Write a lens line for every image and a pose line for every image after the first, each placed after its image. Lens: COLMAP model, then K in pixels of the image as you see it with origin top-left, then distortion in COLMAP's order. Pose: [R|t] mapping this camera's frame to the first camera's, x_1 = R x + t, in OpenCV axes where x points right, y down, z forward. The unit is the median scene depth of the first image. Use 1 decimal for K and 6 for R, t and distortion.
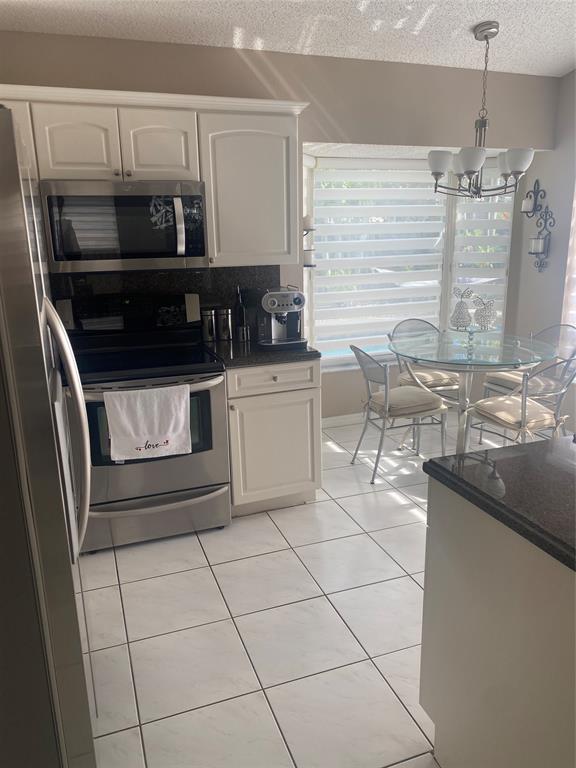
lens RADIAL K [[586.9, 0, 286.1], [0, 586.9, 384.6], [0, 0, 1]] dist [0.014325, -0.030954]
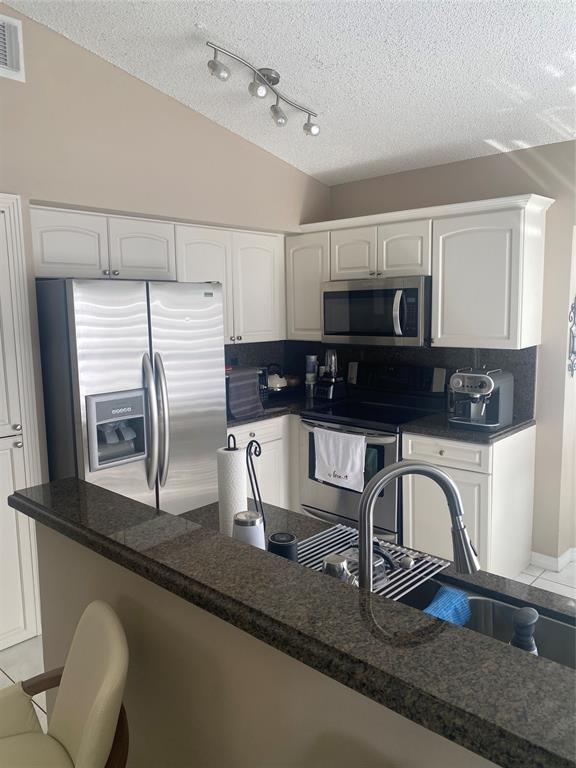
lens RADIAL K [[586.9, 0, 285.9], [0, 586.9, 382.4], [0, 0, 1]] dist [0.014325, -0.030954]
pose [[0.451684, 0.124931, -0.883387, 0.822793], [-0.225474, 0.973990, 0.022458, -0.099466], [0.863216, 0.189037, 0.468105, 0.241737]]
